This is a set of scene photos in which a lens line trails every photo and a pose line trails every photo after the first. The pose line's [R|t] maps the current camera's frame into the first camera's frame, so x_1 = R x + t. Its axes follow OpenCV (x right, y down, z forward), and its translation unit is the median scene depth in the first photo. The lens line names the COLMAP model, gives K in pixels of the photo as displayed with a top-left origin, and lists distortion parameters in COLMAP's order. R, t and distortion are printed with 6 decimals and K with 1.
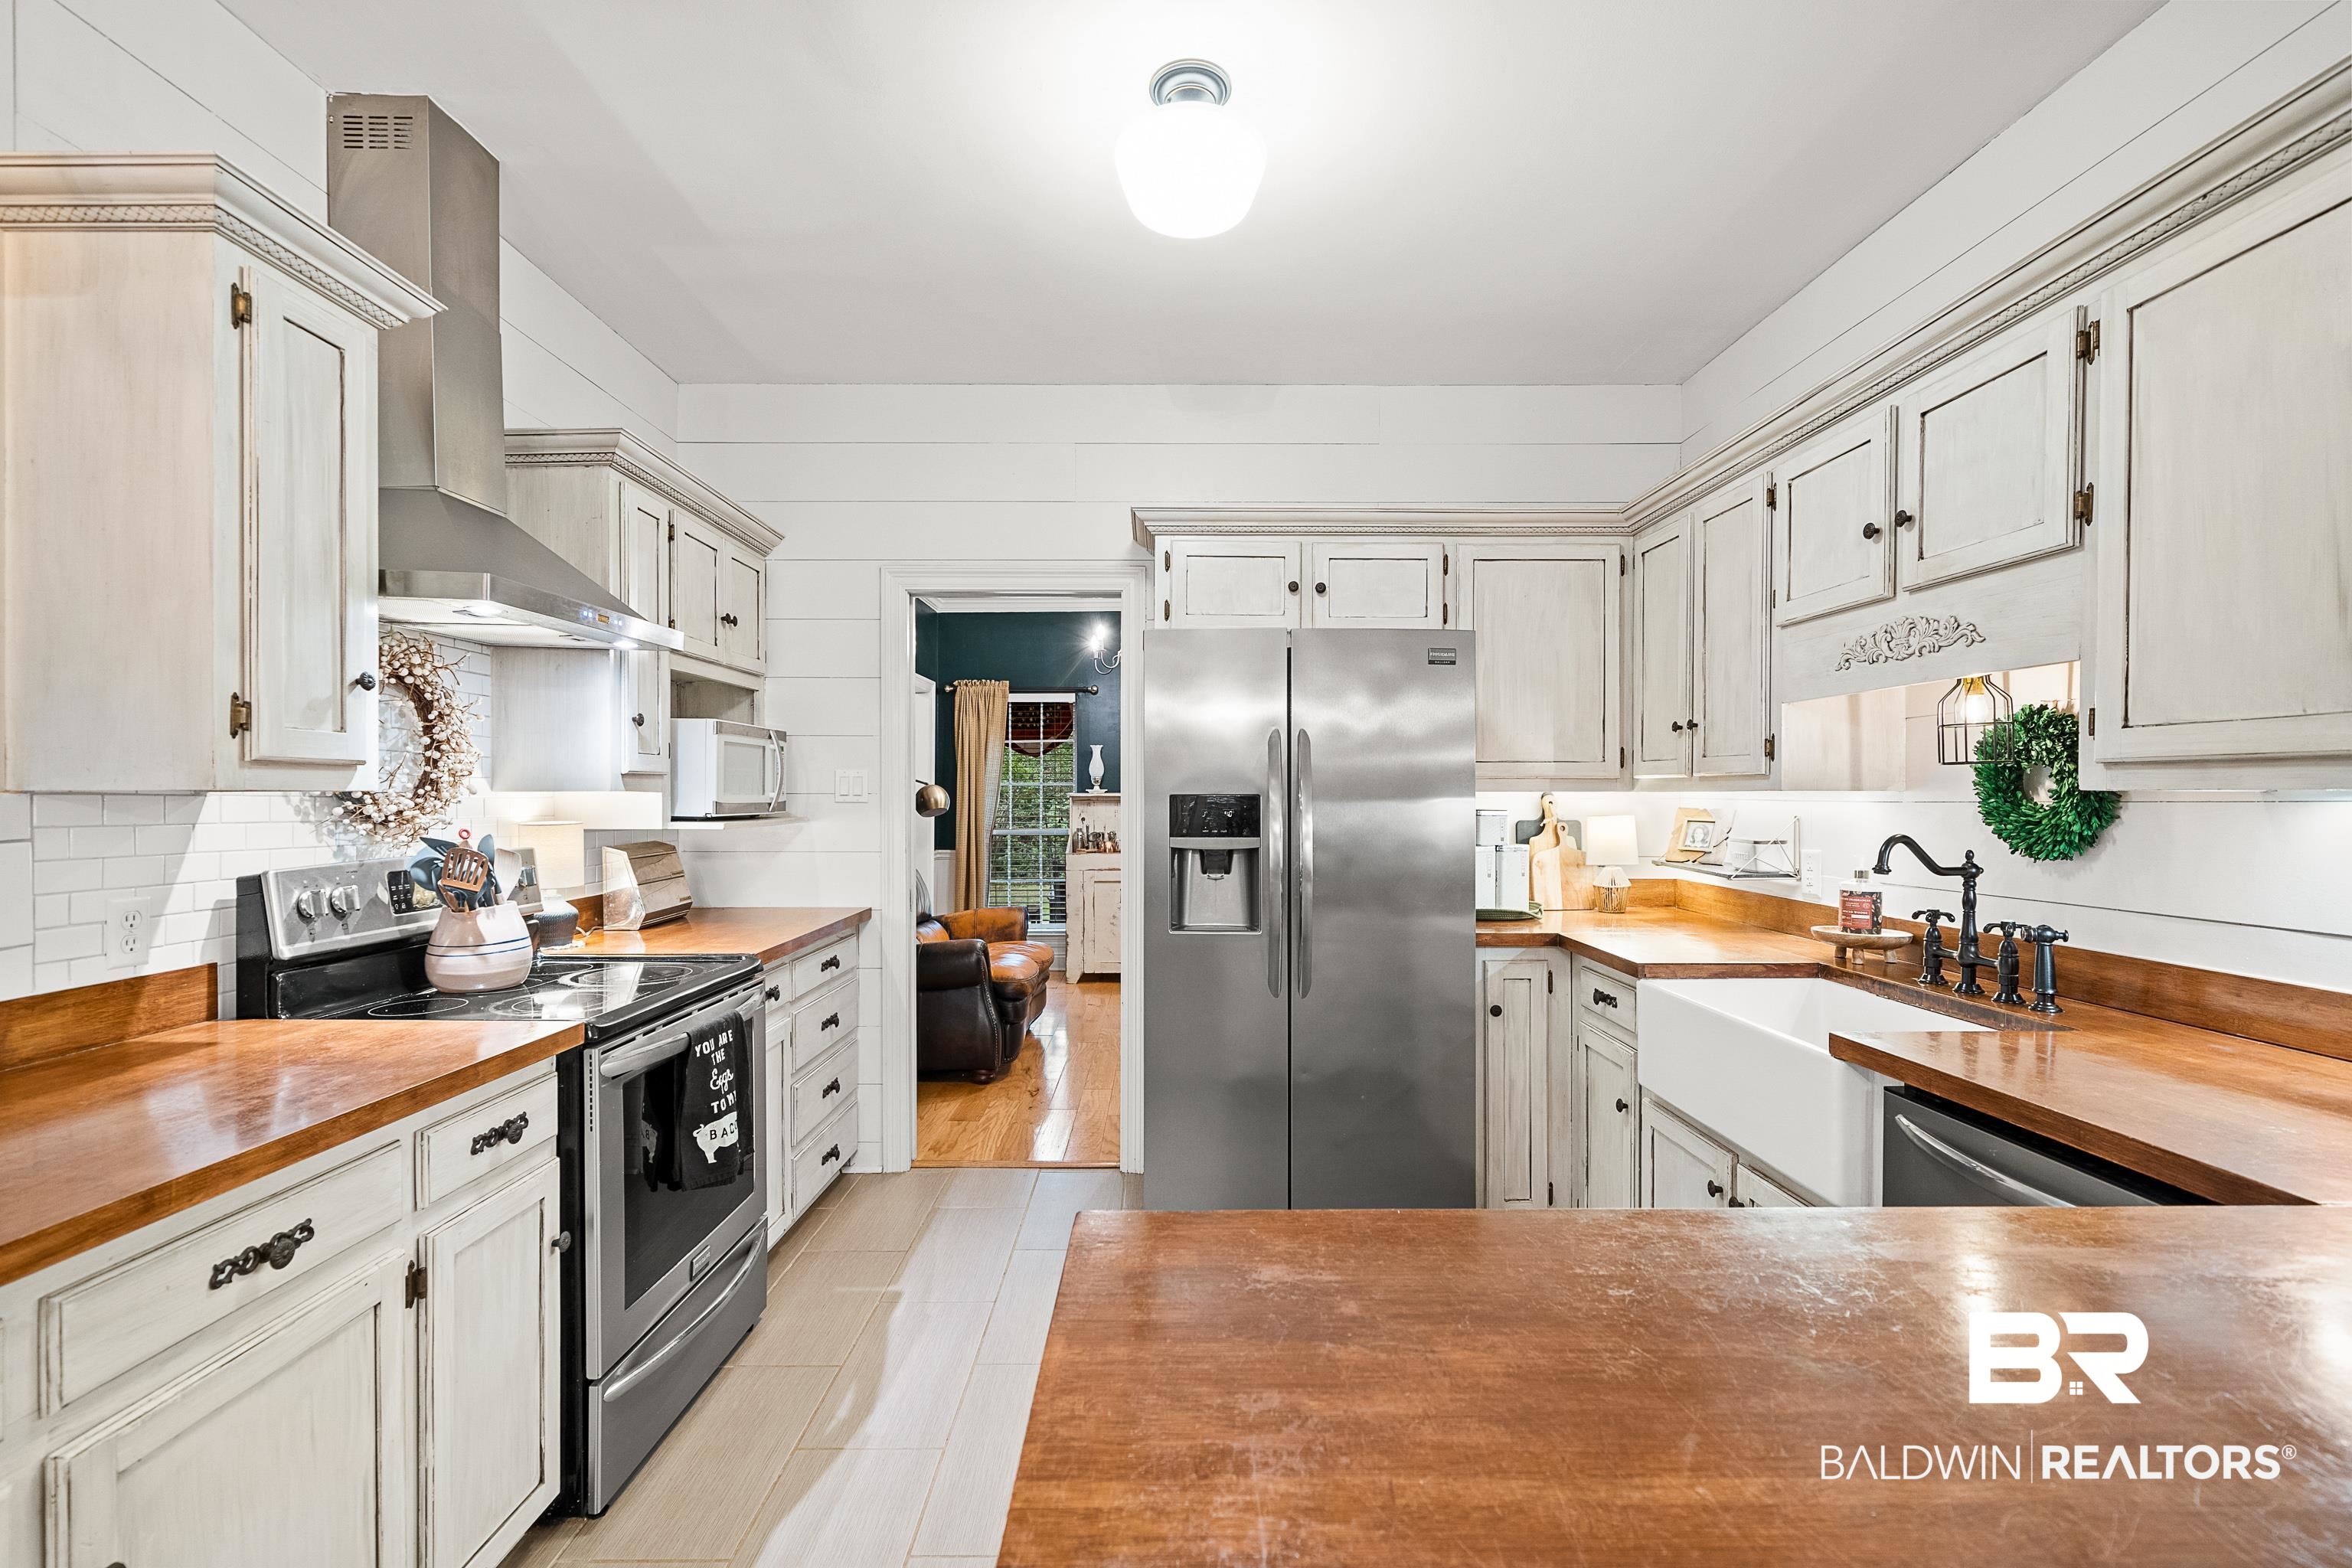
lens RADIAL K [[1020.3, 0, 1167.2], [0, 1020.3, 801.4], [0, 0, 1]] dist [-0.009812, 0.000822]
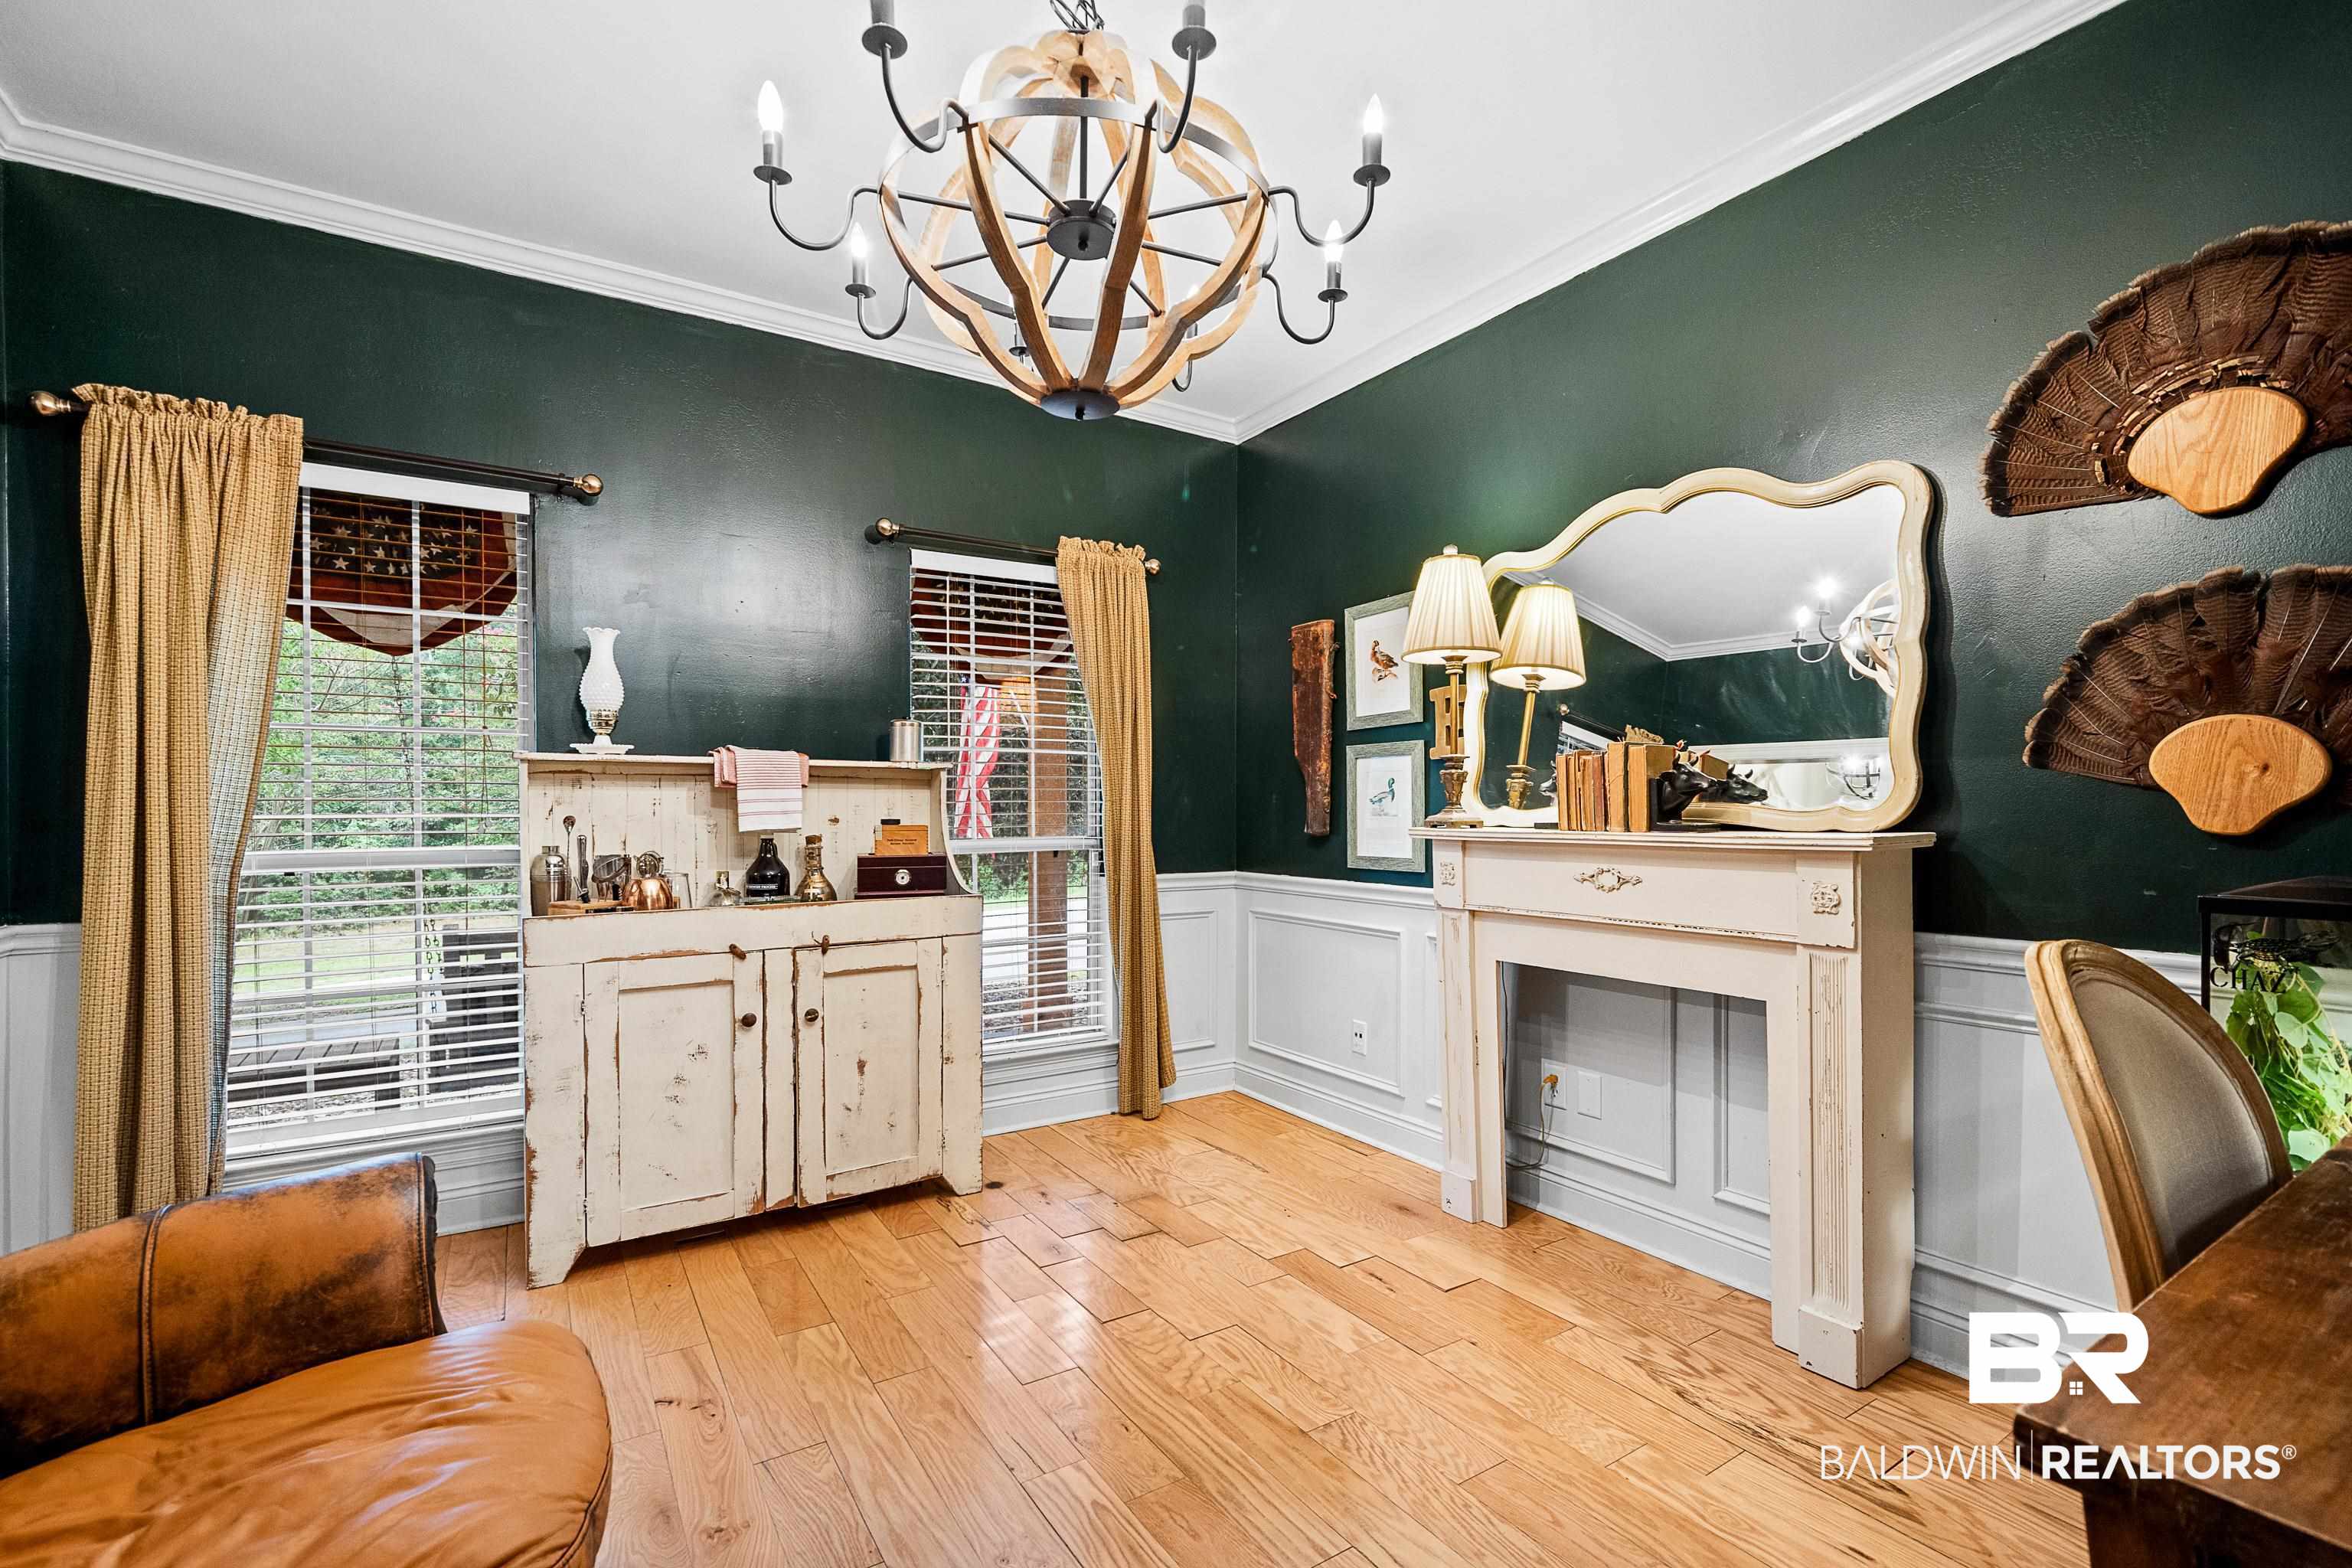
lens RADIAL K [[1020.3, 0, 1186.7], [0, 1020.3, 830.5], [0, 0, 1]] dist [-0.009812, 0.000822]
pose [[0.837211, -0.010611, 0.546777, -0.290769], [-0.000519, 0.999796, 0.020198, 0.040479], [-0.546880, -0.017194, 0.837035, 1.710269]]
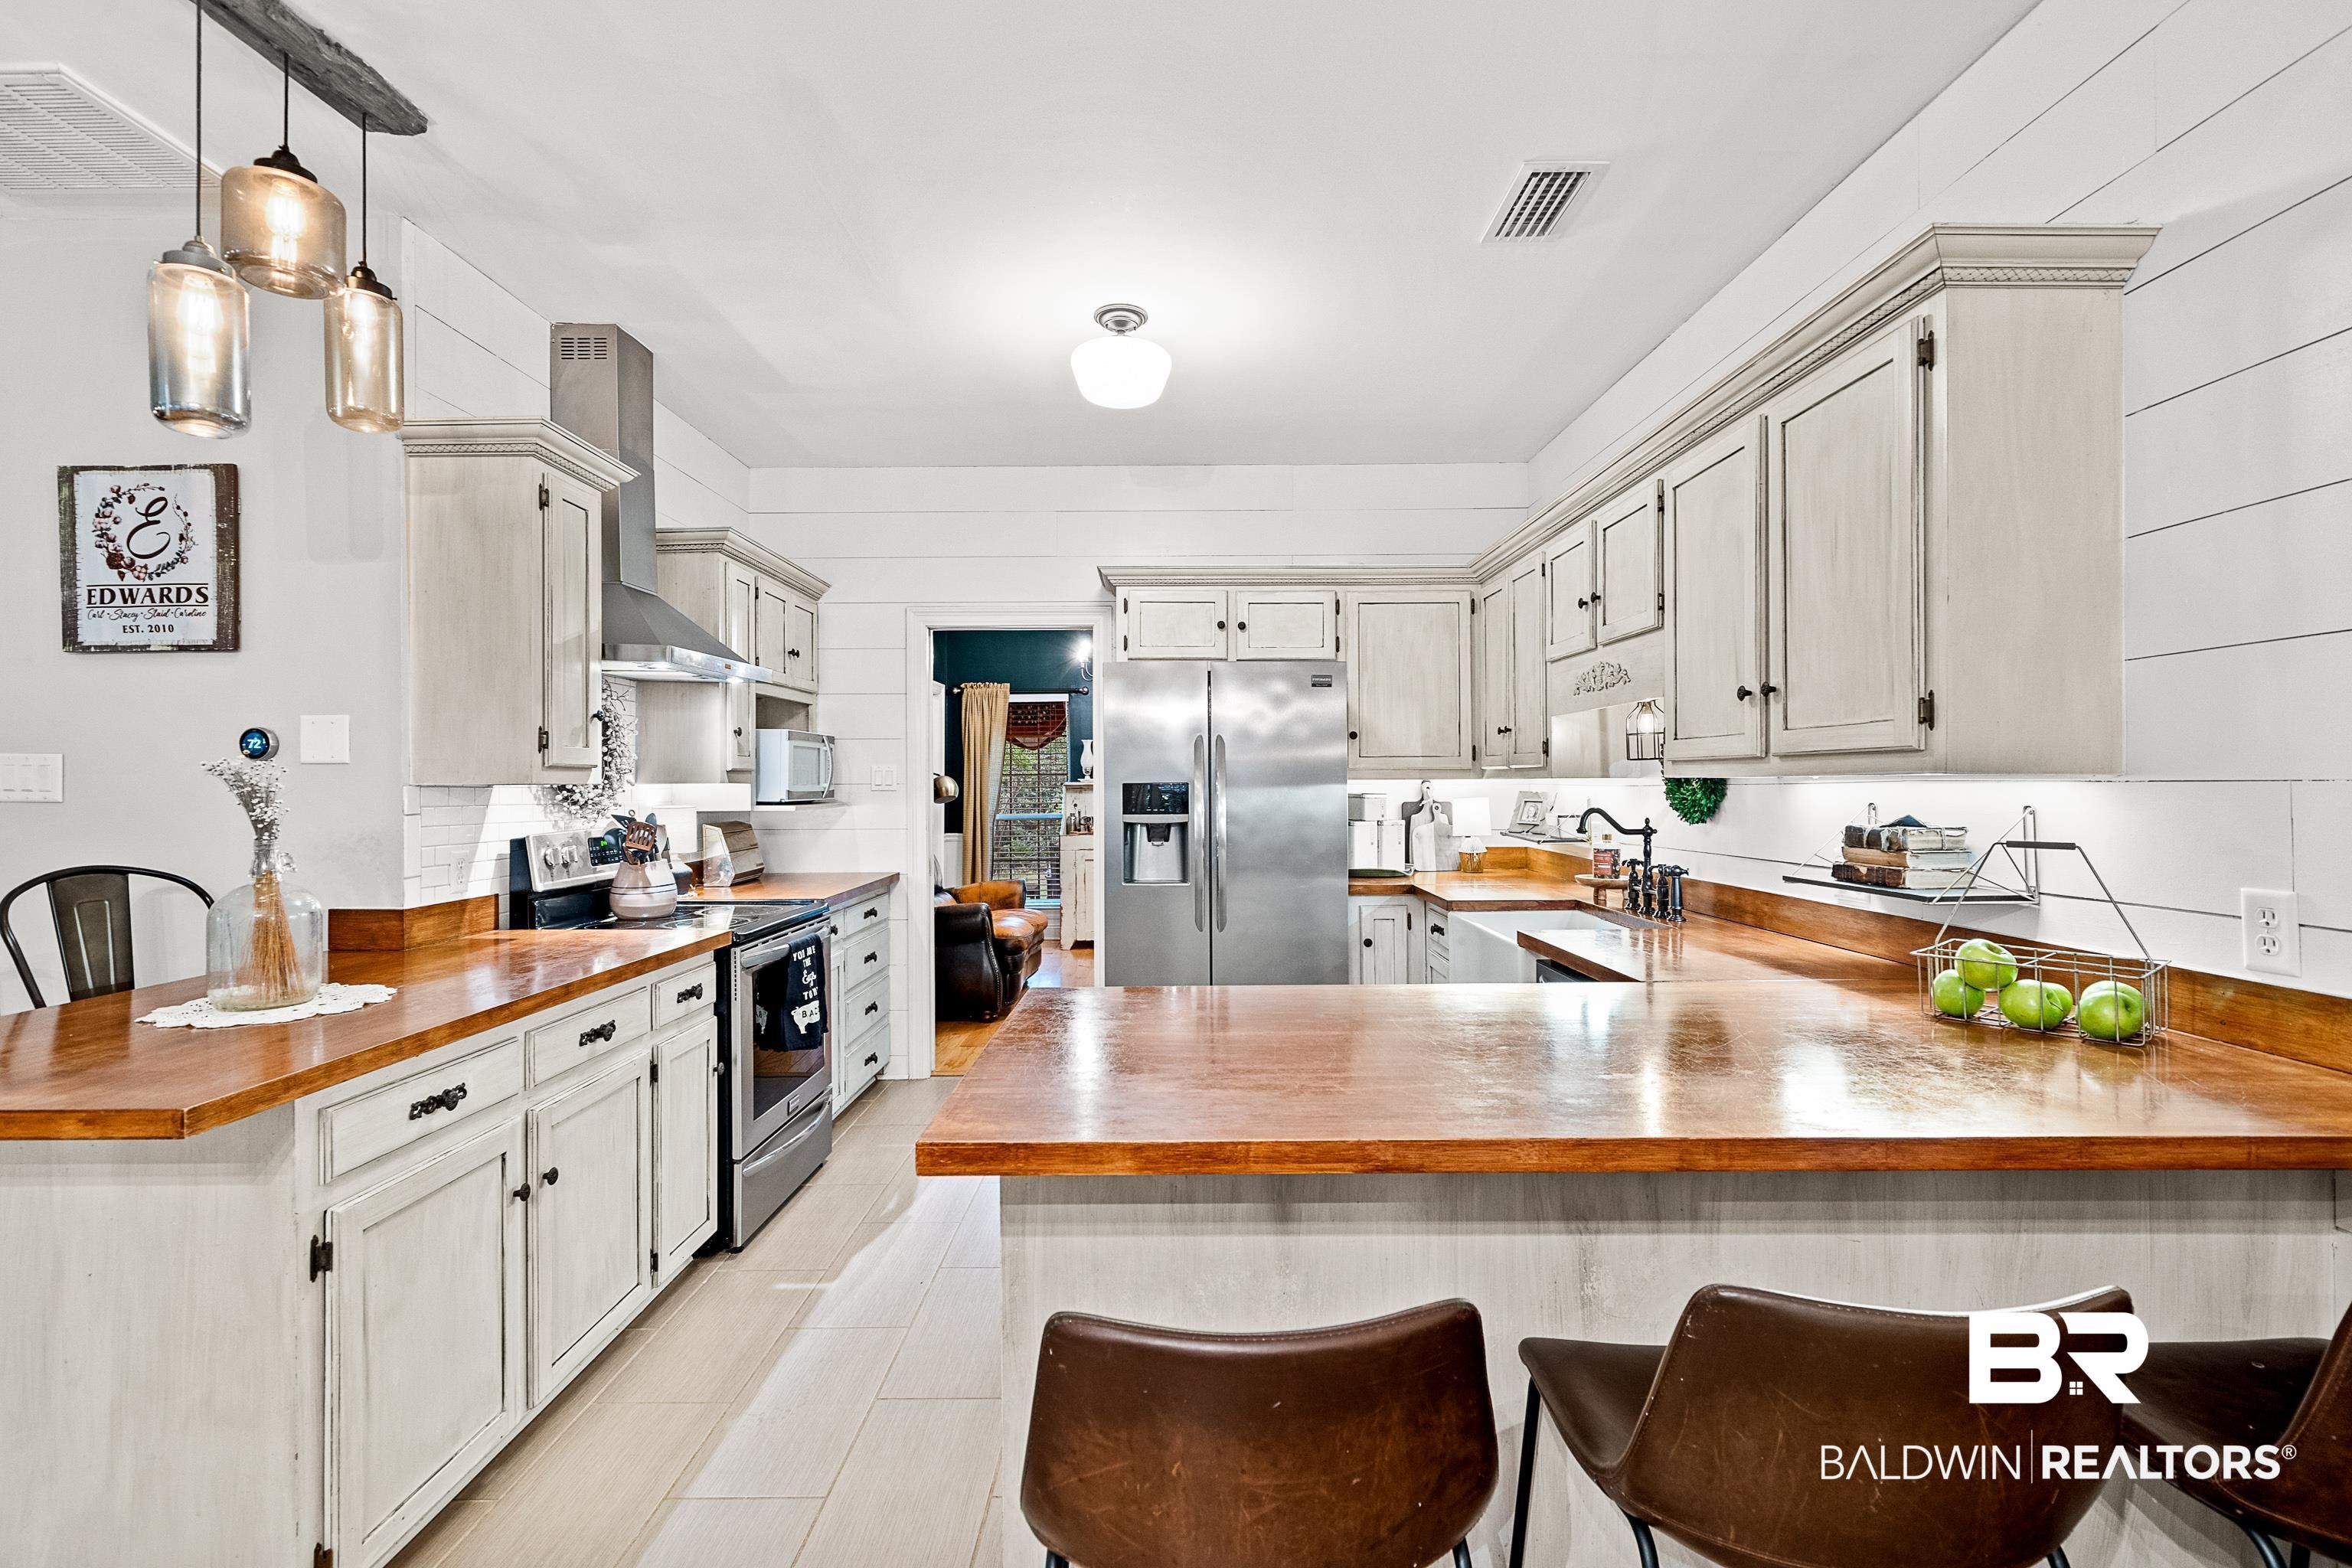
lens RADIAL K [[1020.3, 0, 1172.3], [0, 1020.3, 775.7], [0, 0, 1]] dist [-0.009812, 0.000822]
pose [[0.999984, -0.005573, 0.000098, 0.077086], [0.005574, 0.999891, -0.013706, 0.002454], [-0.000022, 0.013706, 0.999906, -0.409538]]
